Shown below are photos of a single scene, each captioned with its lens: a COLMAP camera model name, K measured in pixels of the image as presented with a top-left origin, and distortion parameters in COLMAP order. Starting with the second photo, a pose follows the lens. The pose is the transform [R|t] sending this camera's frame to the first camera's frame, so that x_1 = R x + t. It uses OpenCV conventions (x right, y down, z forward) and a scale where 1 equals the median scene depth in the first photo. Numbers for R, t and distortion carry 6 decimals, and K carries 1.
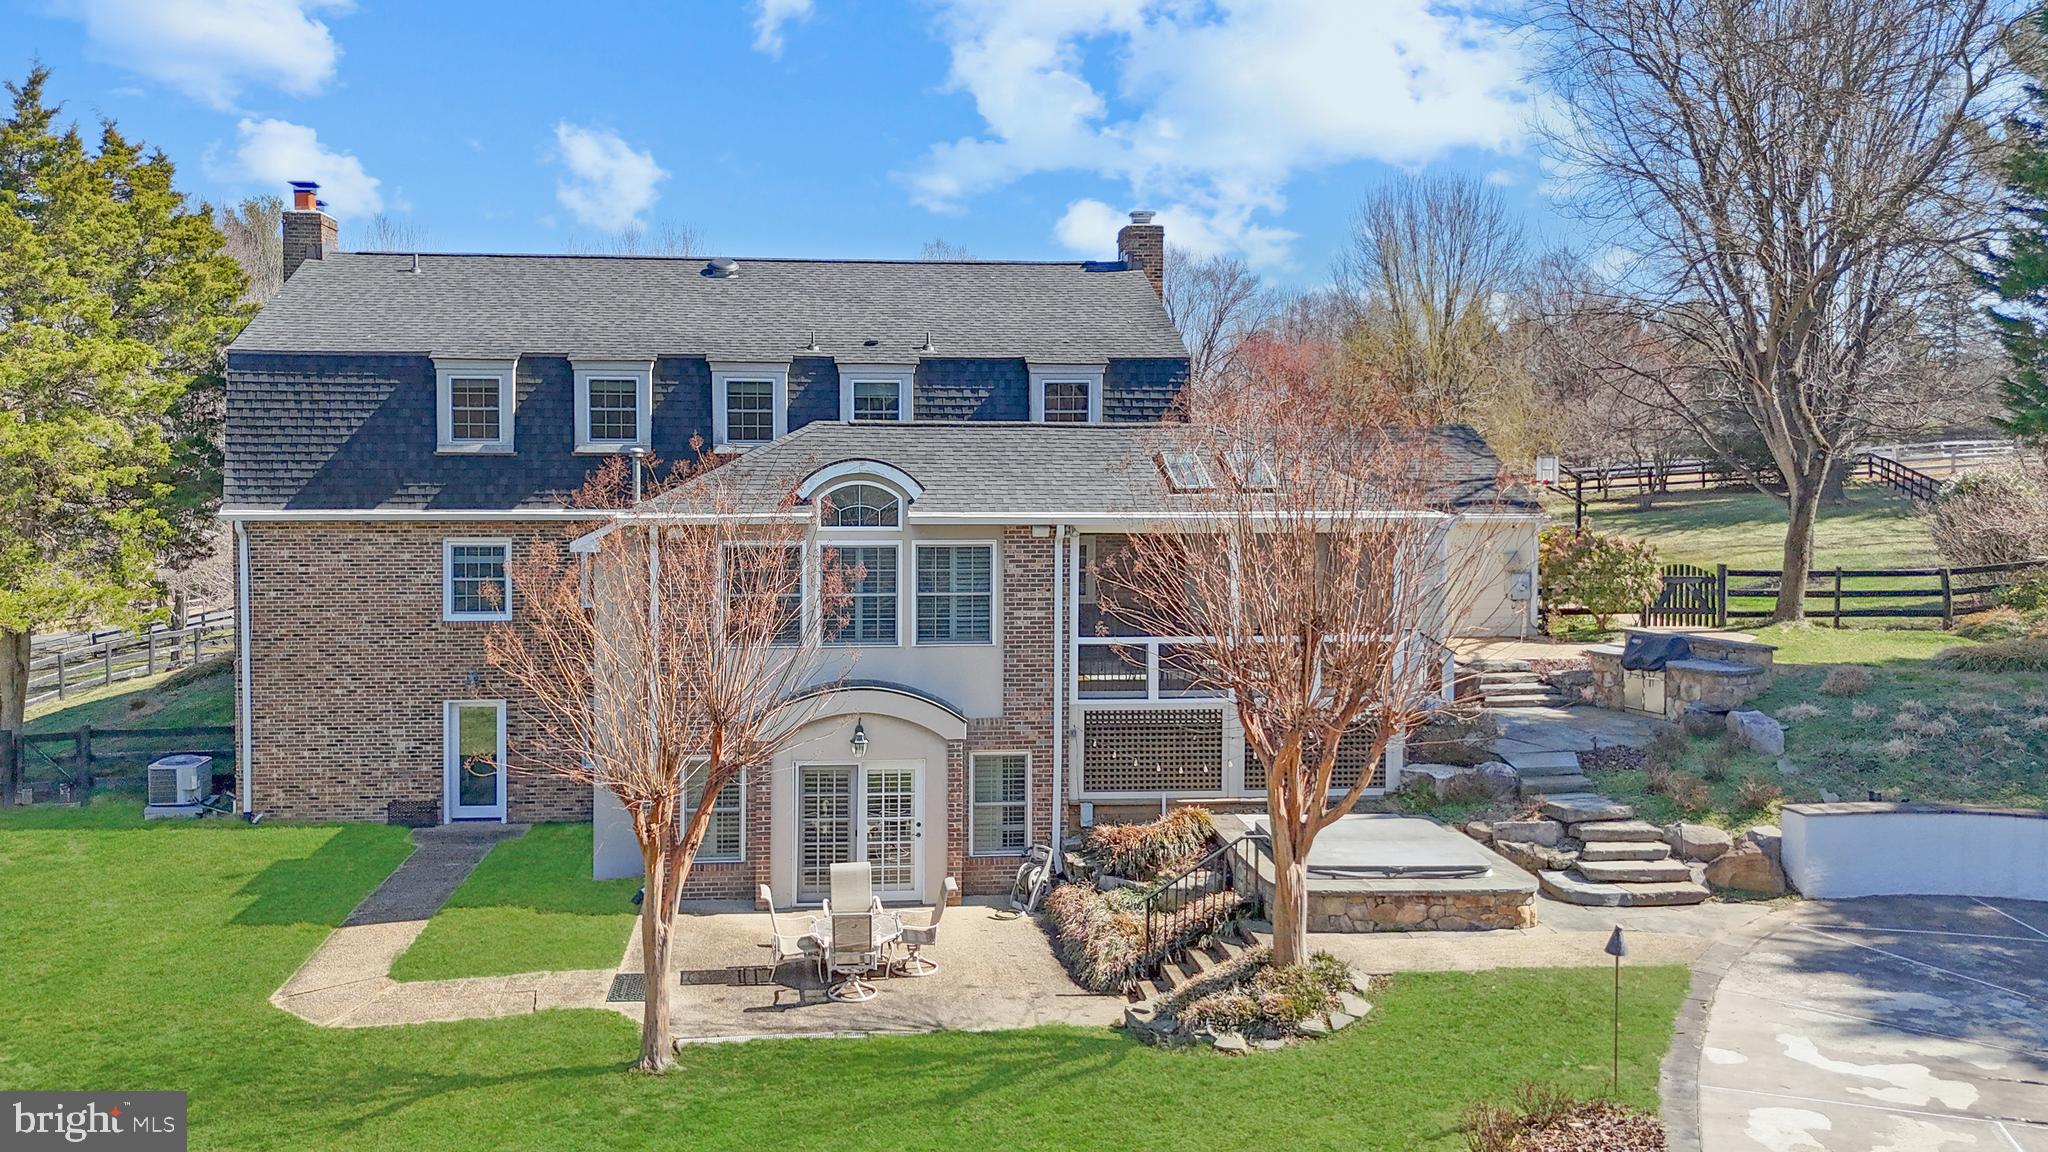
lens RADIAL K [[1489.9, 0, 1027.1], [0, 1489.9, 524.8], [0, 0, 1]] dist [0.091331, -0.090039]
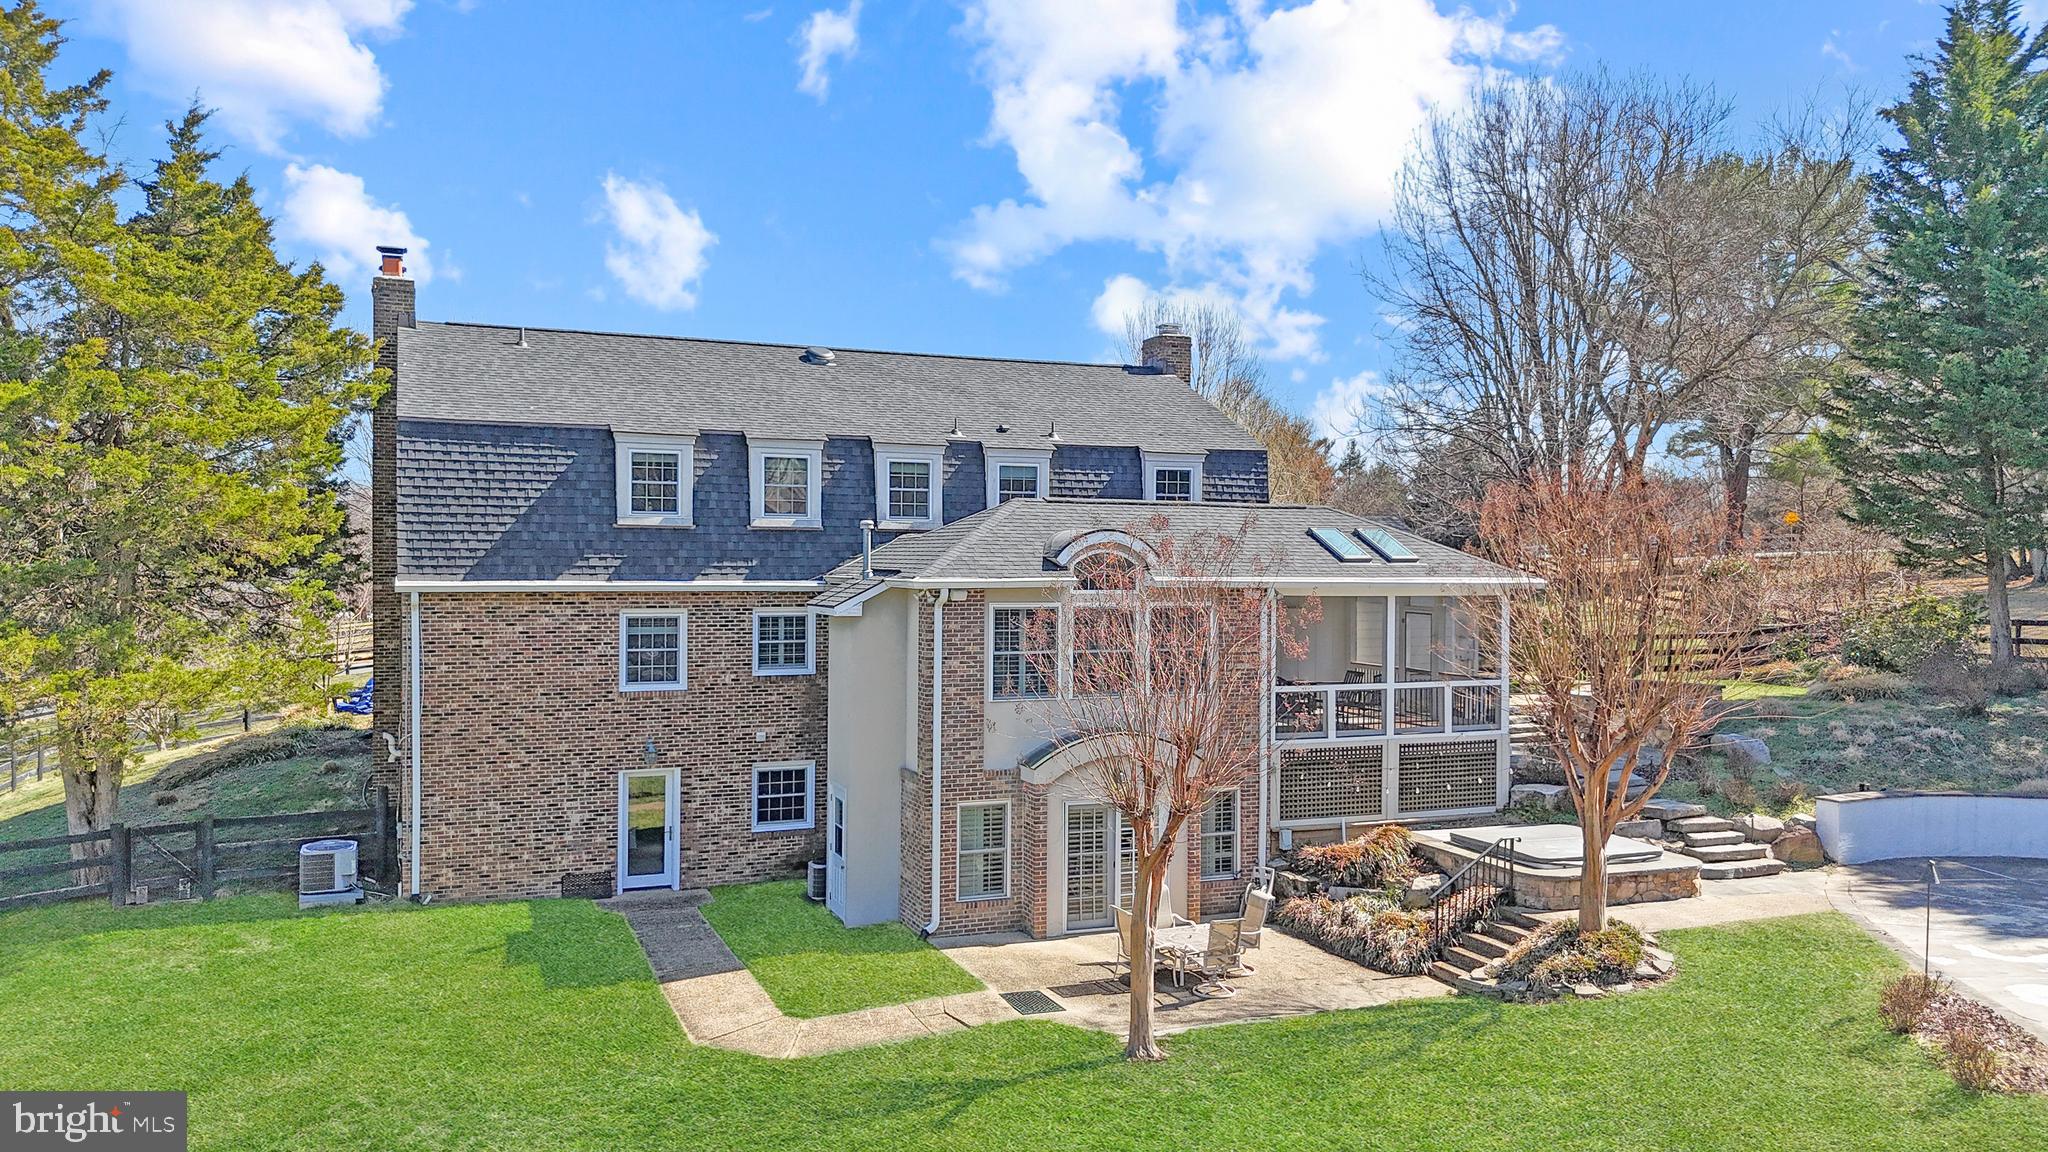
lens RADIAL K [[1484.9, 0, 1028.7], [0, 1484.9, 583.7], [0, 0, 1]] dist [0.073128, -0.047815]
pose [[0.949053, -0.000254, 0.315117, -0.445198], [0.009013, 0.999612, -0.026341, 0.020561], [-0.314988, 0.027839, 0.948687, -0.035723]]
